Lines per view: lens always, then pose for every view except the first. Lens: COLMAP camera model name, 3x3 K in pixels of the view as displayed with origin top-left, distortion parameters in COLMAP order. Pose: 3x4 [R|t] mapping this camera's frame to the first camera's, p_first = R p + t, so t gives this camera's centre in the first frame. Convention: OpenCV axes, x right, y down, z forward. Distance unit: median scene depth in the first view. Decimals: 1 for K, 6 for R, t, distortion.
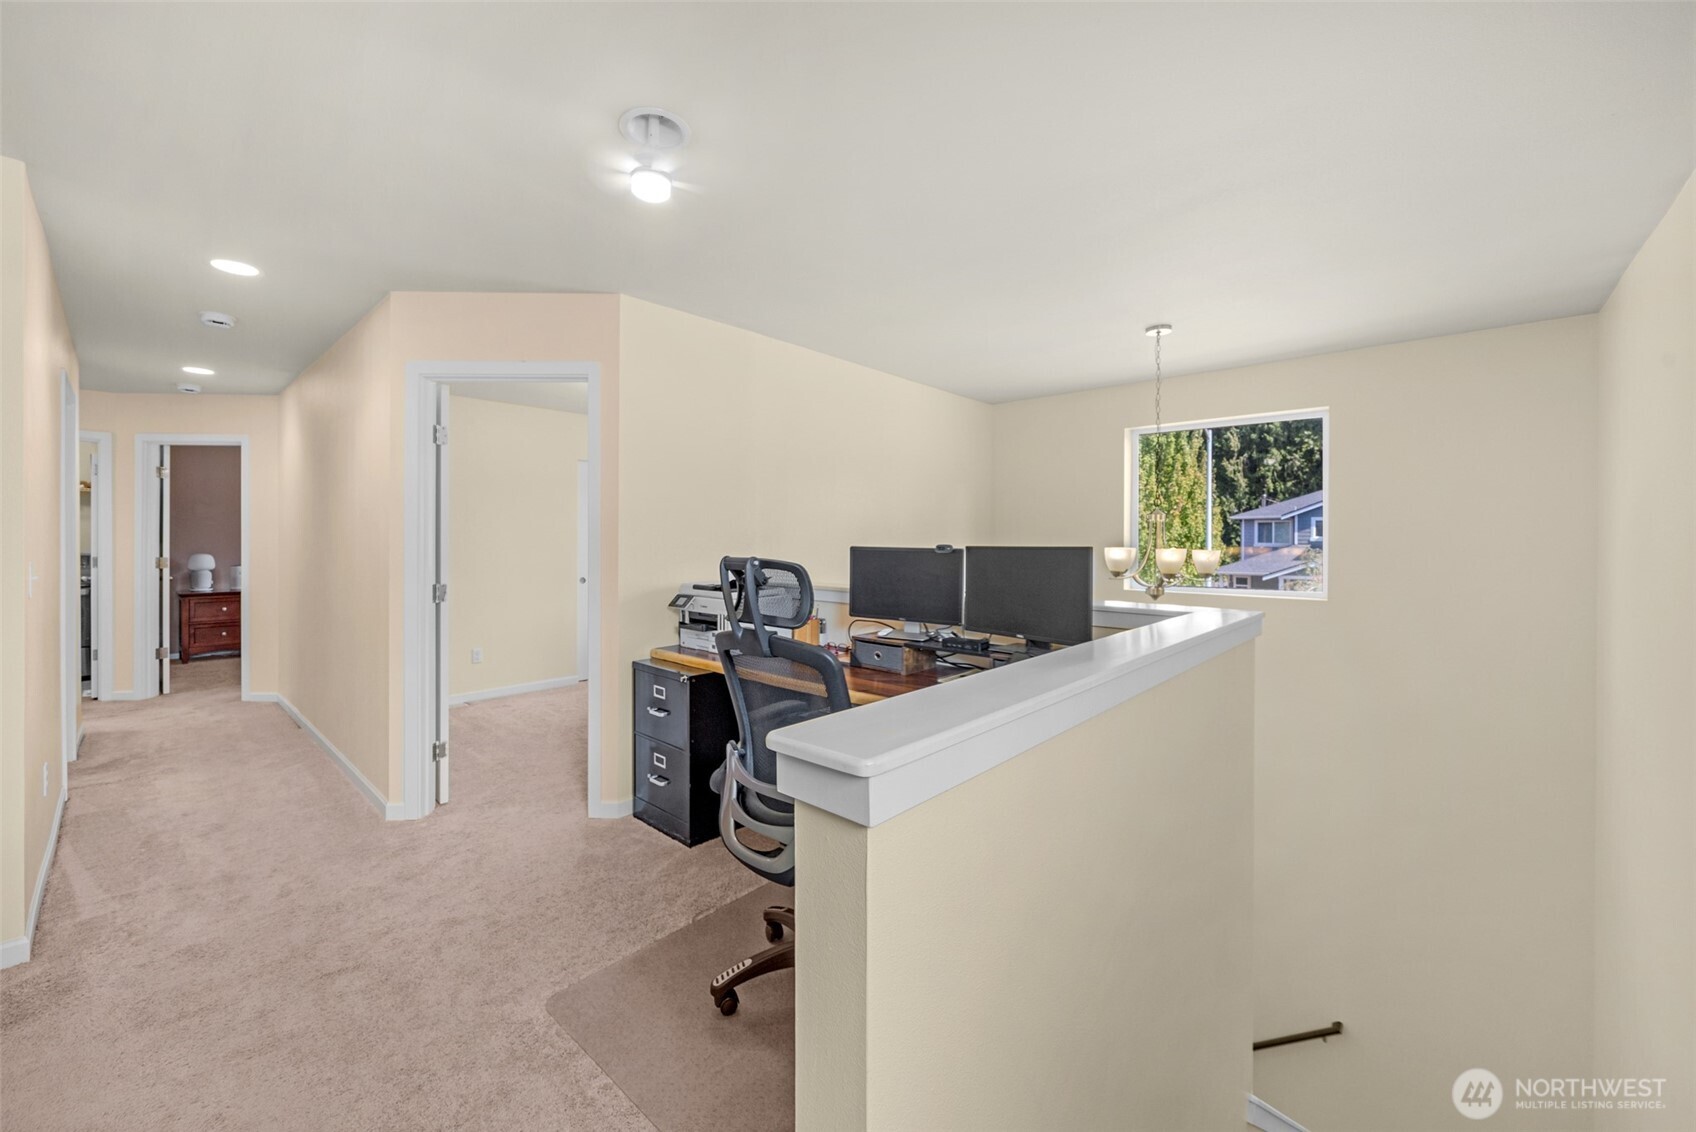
lens RADIAL K [[666.2, 0, 847.3], [0, 666.2, 550.0], [0, 0, 1]] dist [-0.000613, -0.000341]
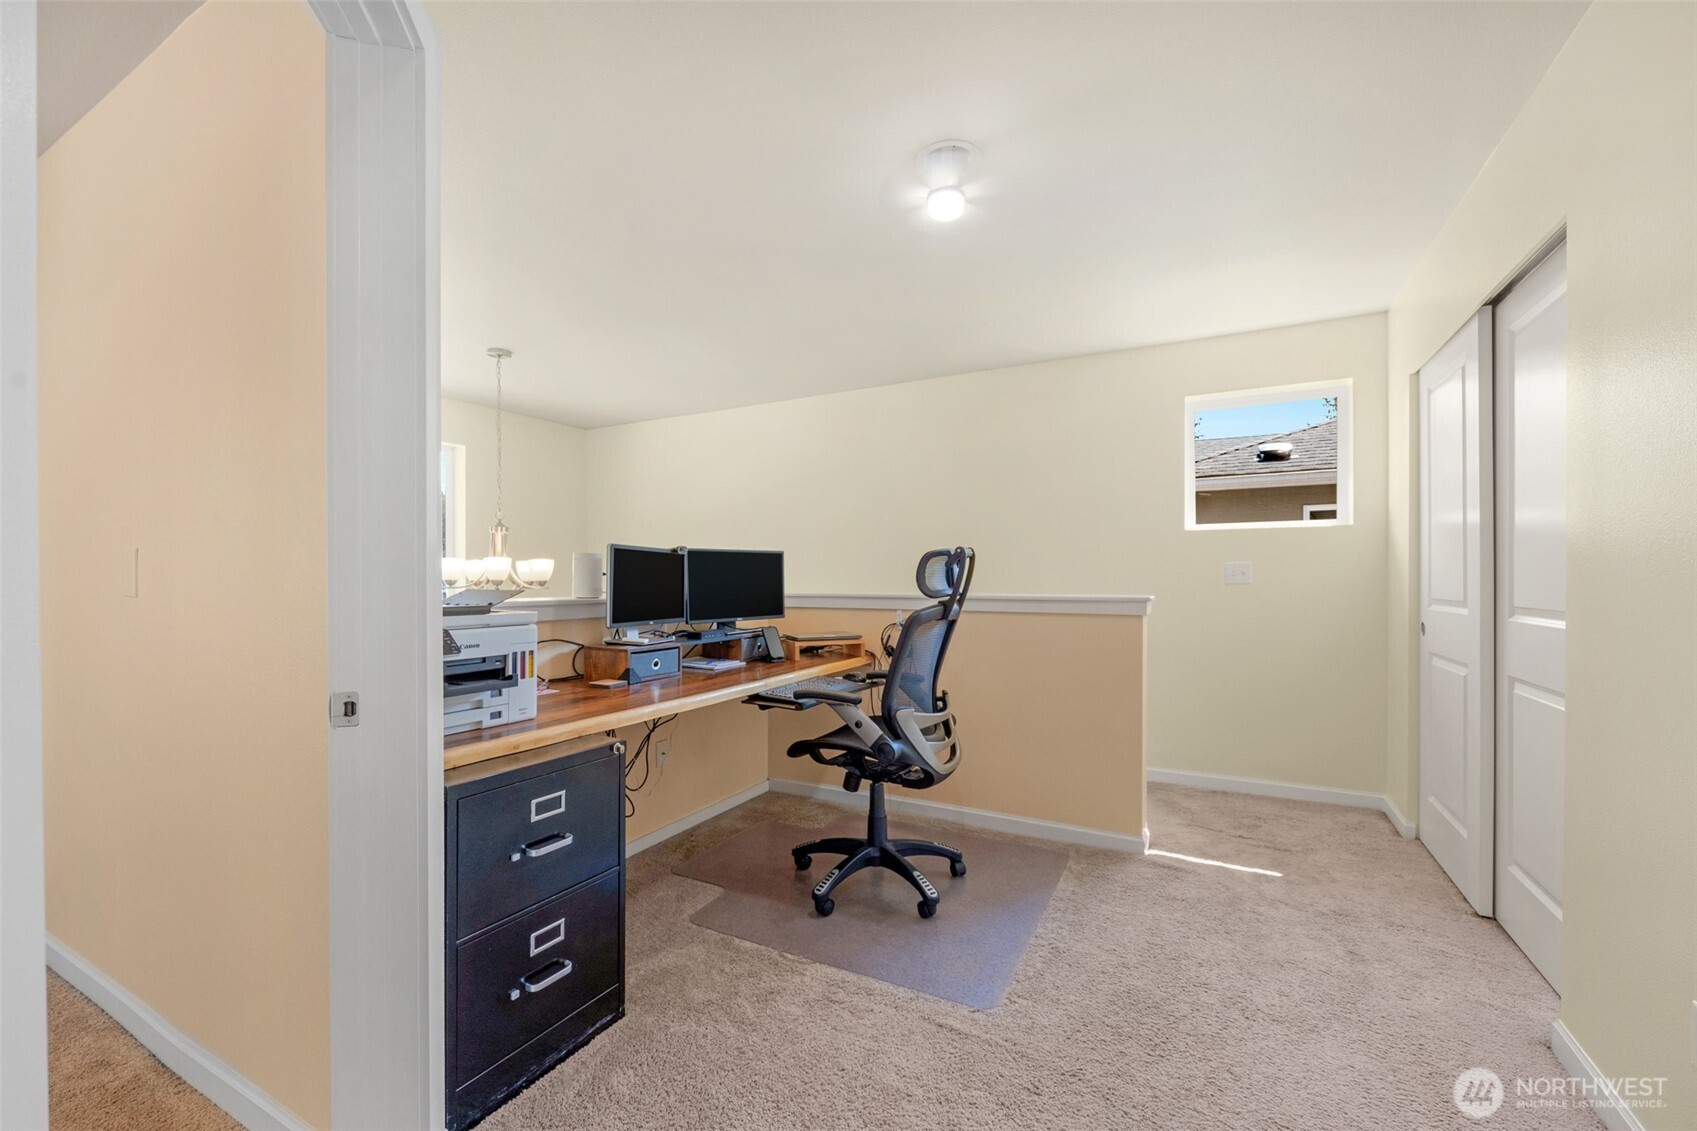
lens RADIAL K [[666.5, 0, 853.4], [0, 666.5, 576.9], [0, 0, 1]] dist [-0.000613, -0.000341]
pose [[-0.238339, 0.002784, 0.971178, -0.930165], [0.008105, 0.999967, -0.000878, 0.039400], [-0.971148, 0.007662, -0.238353, 0.976209]]
